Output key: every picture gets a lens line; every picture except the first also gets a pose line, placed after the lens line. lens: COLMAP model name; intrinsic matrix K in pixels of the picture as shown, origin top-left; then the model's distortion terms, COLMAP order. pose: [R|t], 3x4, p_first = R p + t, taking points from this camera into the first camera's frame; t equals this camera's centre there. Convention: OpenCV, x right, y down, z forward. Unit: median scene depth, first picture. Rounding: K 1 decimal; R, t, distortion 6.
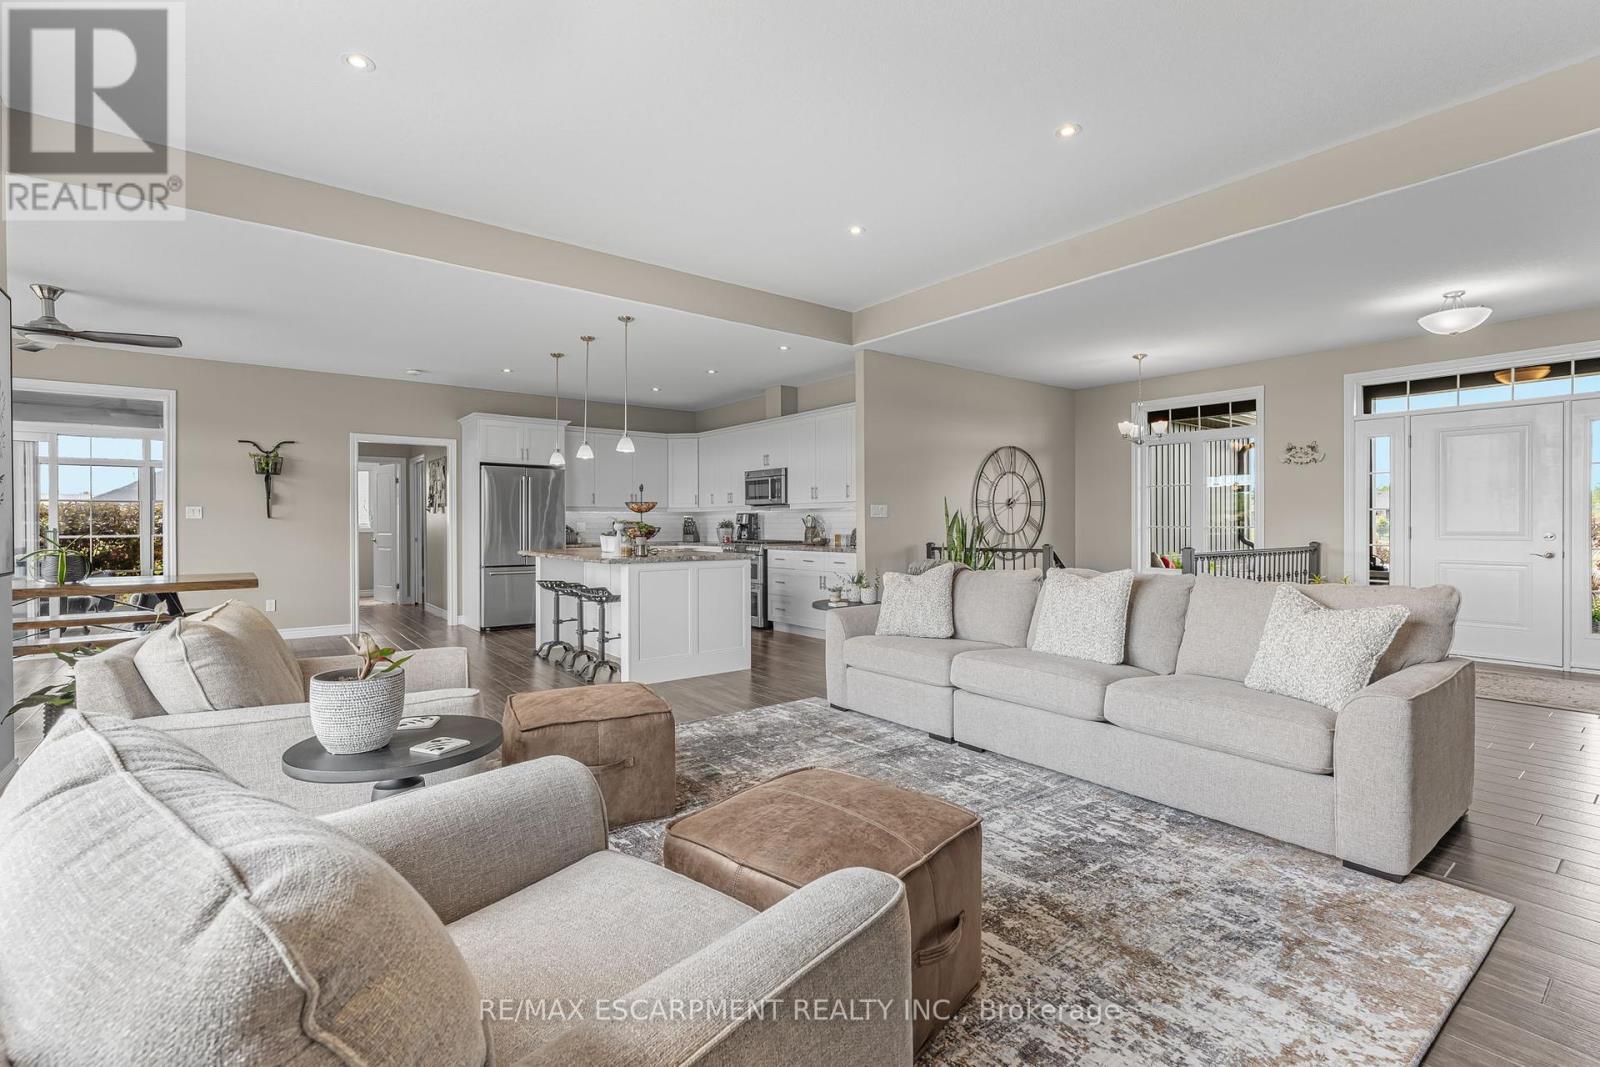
lens RADIAL K [[708.9, 0, 800.6], [0, 708.9, 527.6], [0, 0, 1]] dist [-0.002026, -0.000213]
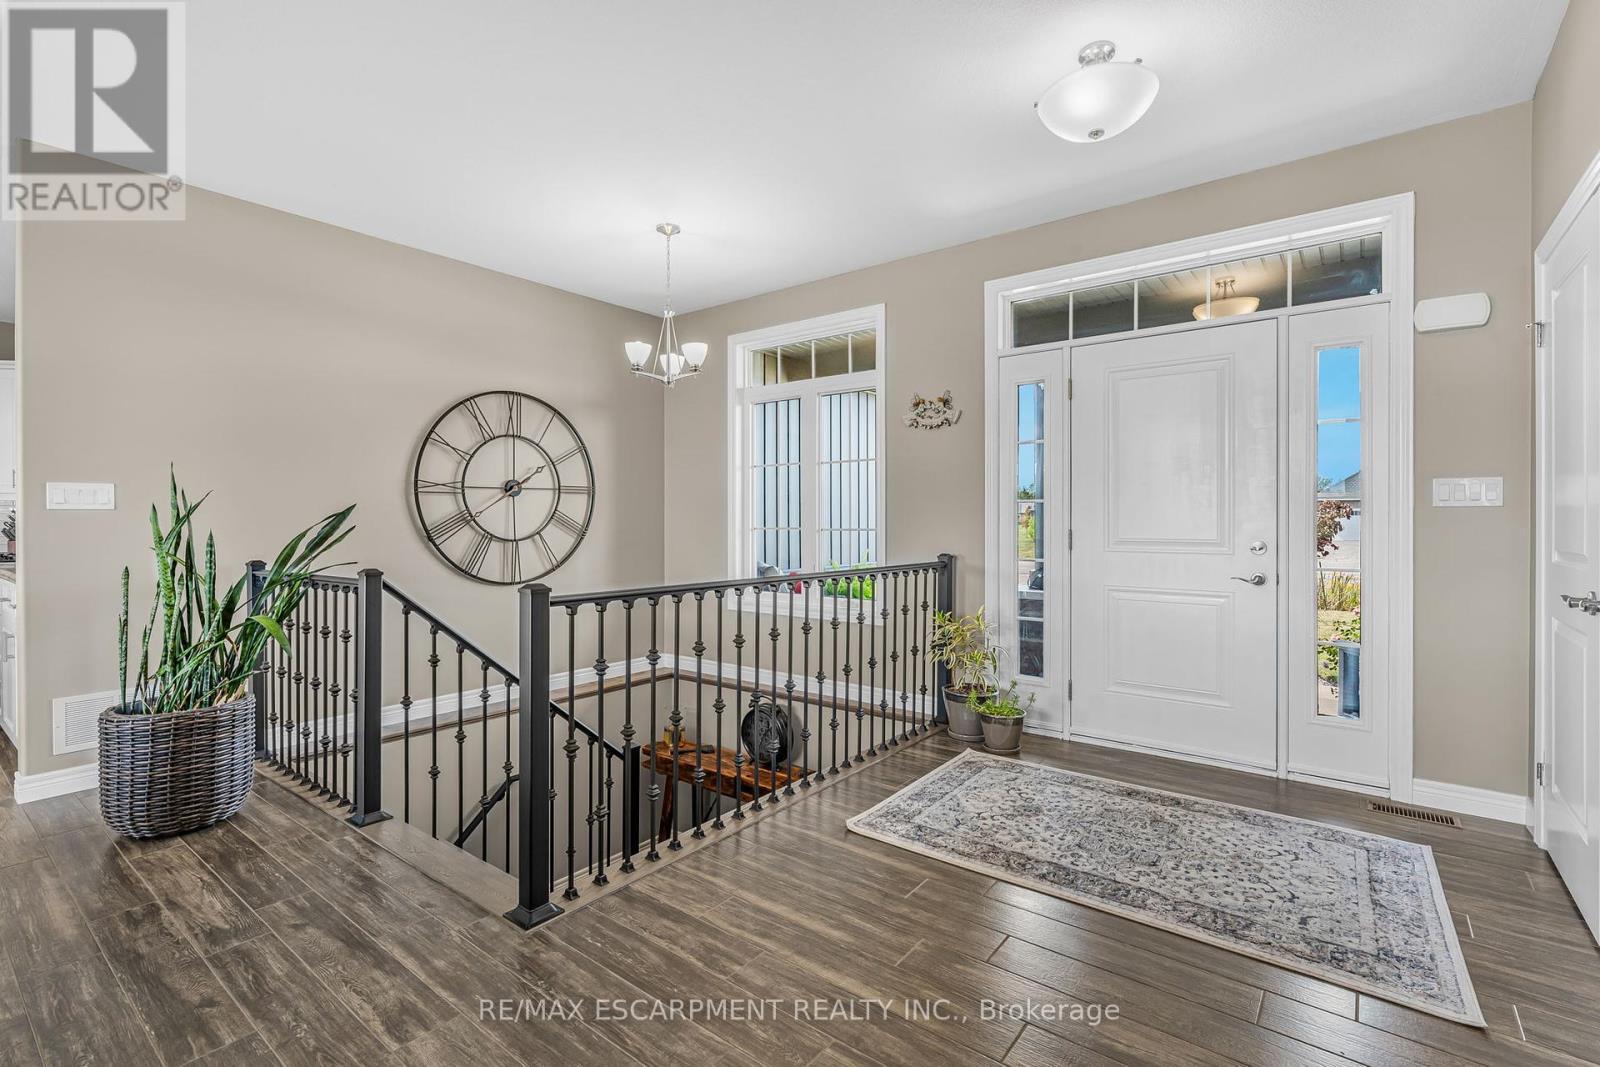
lens RADIAL K [[733.0, 0, 801.7], [0, 733.0, 519.8], [0, 0, 1]] dist [-0.002346, -0.000635]
pose [[0.972168, 0.005905, 0.234209, 0.524543], [-0.003285, 0.999928, -0.011576, -0.002199], [-0.234260, 0.010484, 0.972117, 0.475235]]
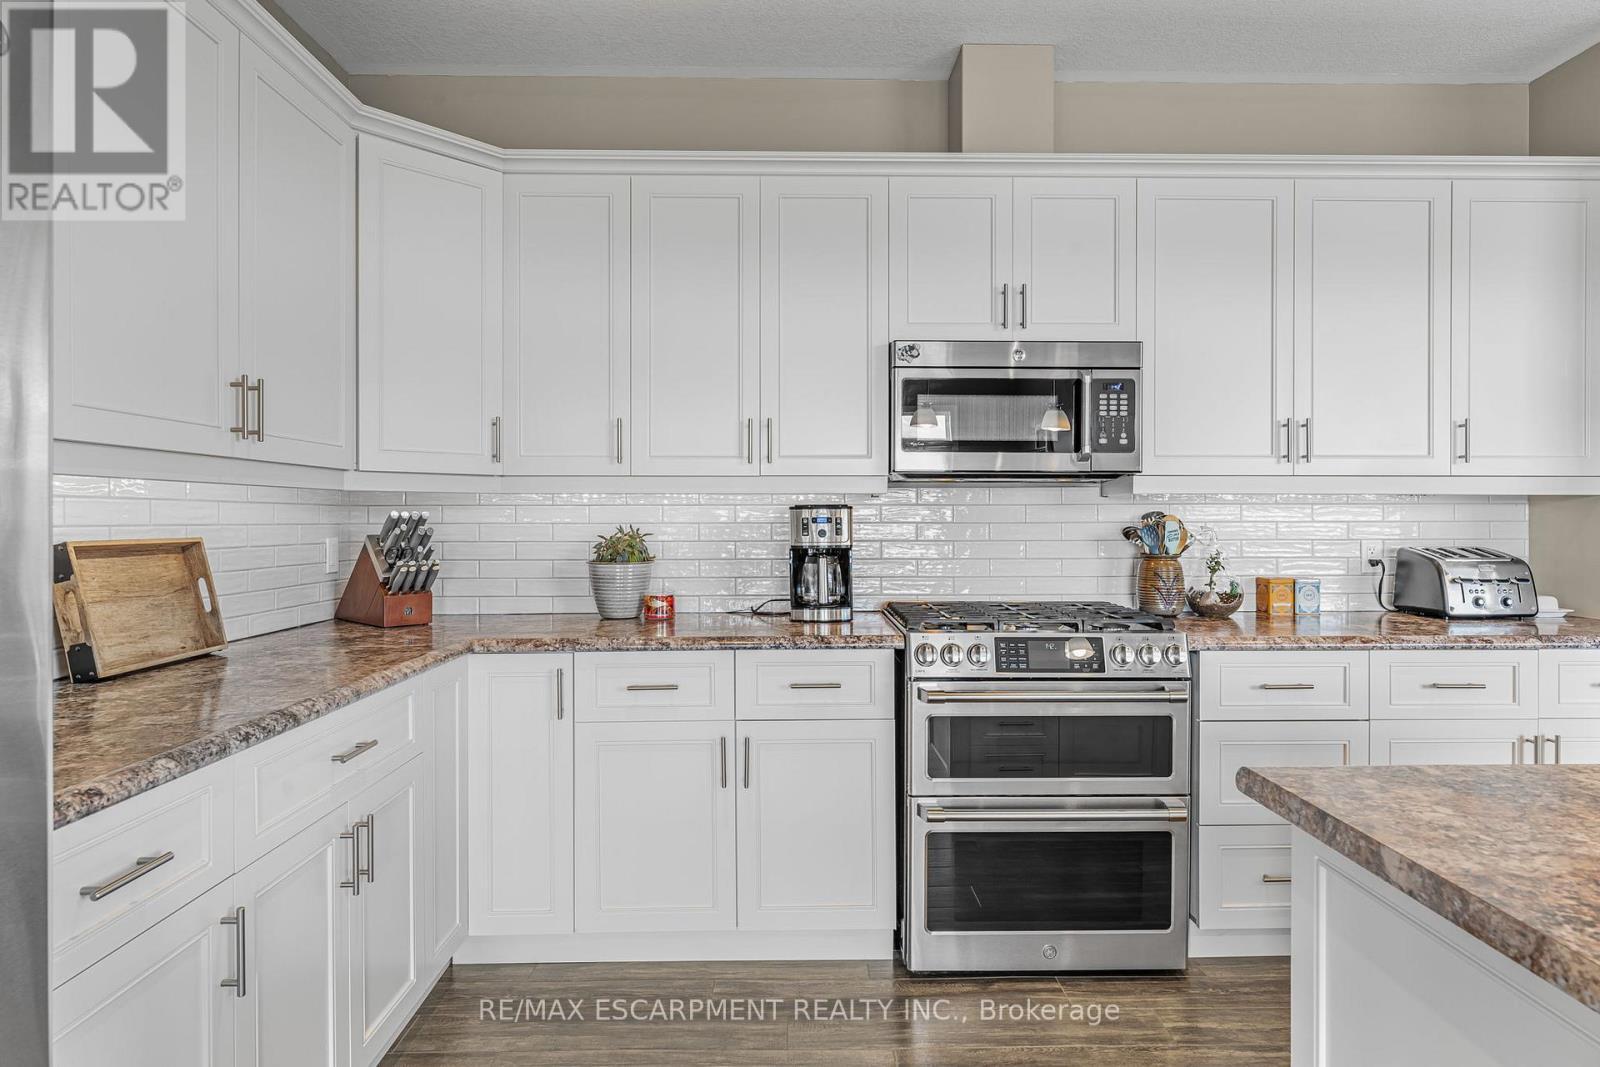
lens RADIAL K [[883.9, 0, 803.4], [0, 883.9, 522.5], [0, 0, 1]] dist [-0.006629, -0.000665]
pose [[0.609553, 0.000002, 0.792746, -0.507832], [0.001953, 0.999997, -0.001505, -0.018666], [-0.792743, 0.002465, 0.609551, 1.225272]]
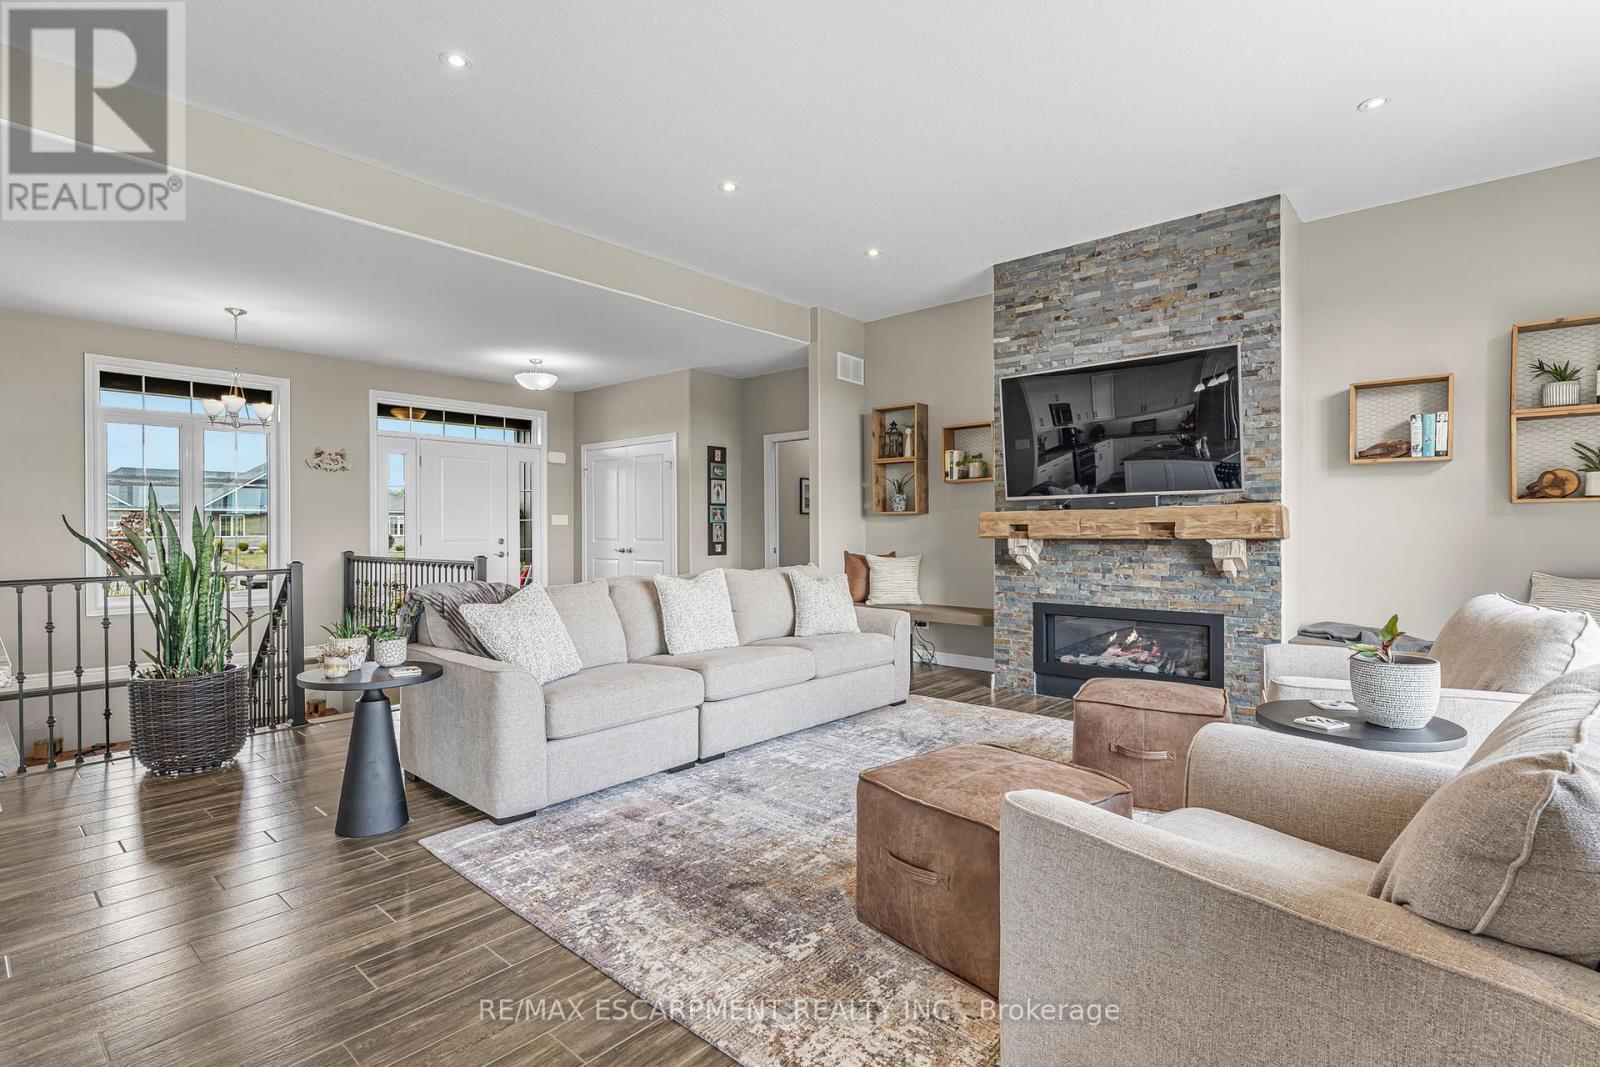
lens RADIAL K [[765.4, 0, 802.4], [0, 765.4, 530.2], [0, 0, 1]] dist [-0.000526, -0.000008]
pose [[-0.177917, 0.002834, 0.984041, -0.503383], [0.009708, 0.999952, -0.001124, -0.001851], [-0.983998, 0.009353, -0.177936, 0.649083]]
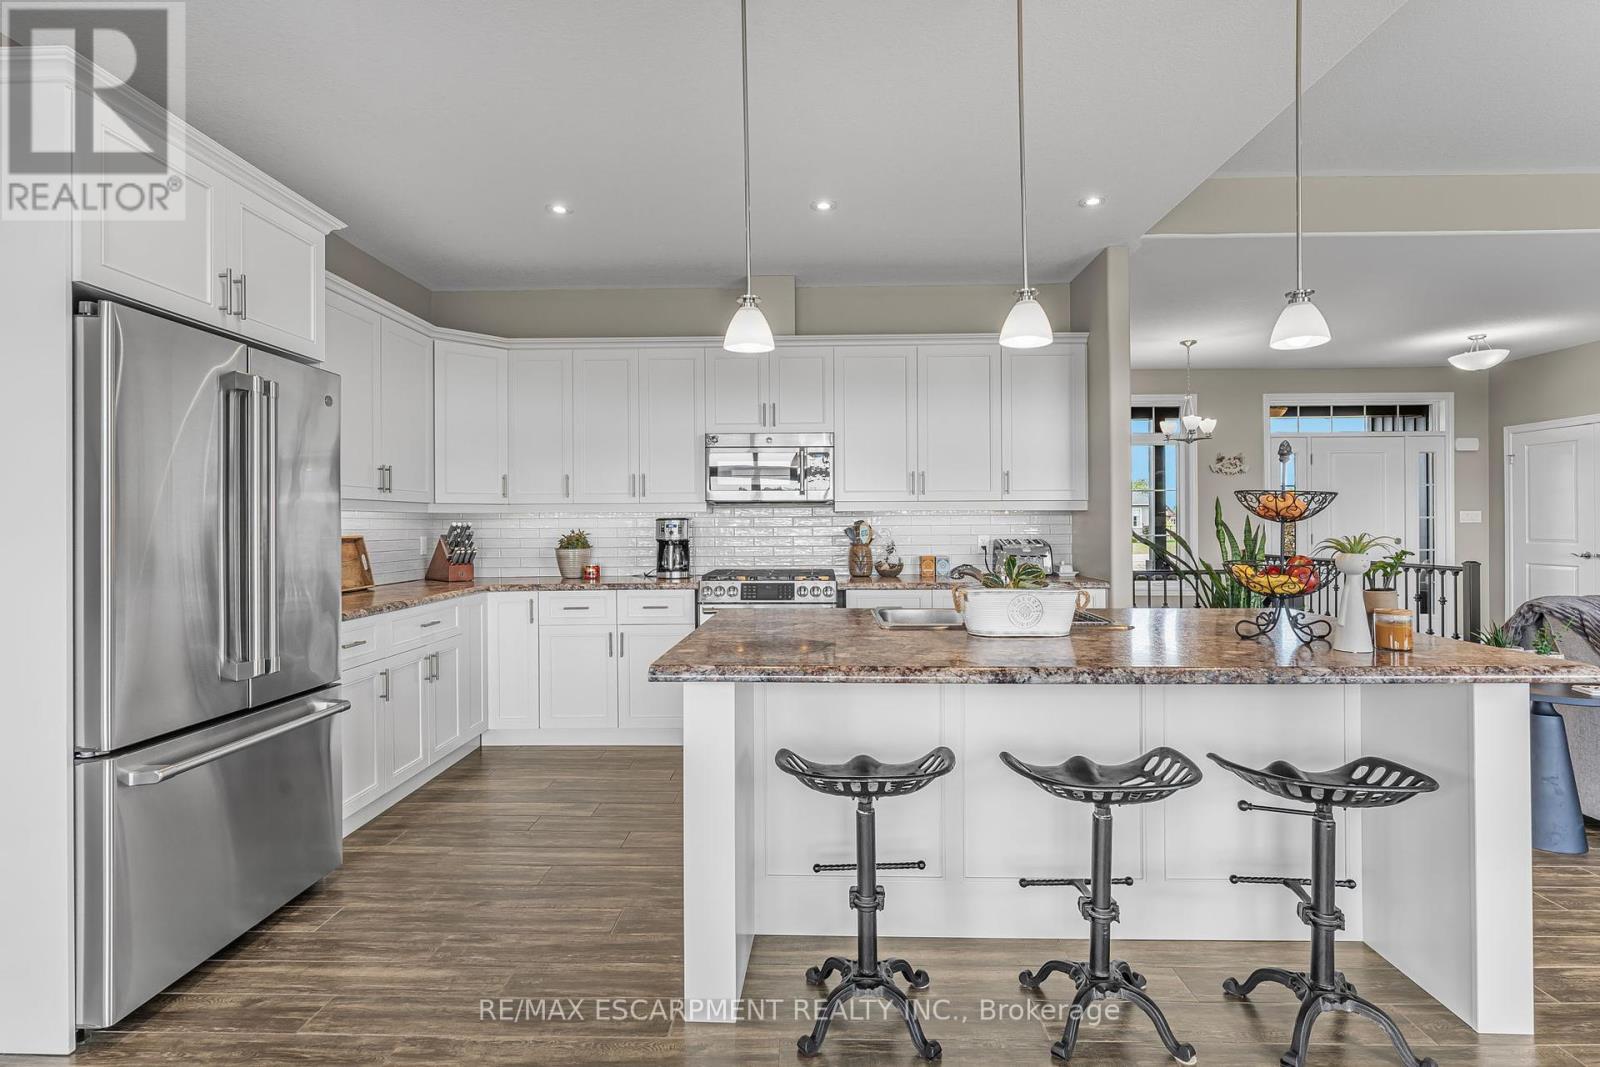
lens RADIAL K [[764.6, 0, 804.6], [0, 764.6, 522.4], [0, 0, 1]] dist [-0.004494, -0.000348]
pose [[0.637870, 0.001434, 0.770143, -0.647281], [0.007545, 0.999939, -0.008111, -0.016956], [-0.770107, 0.010985, 0.637820, 0.898069]]
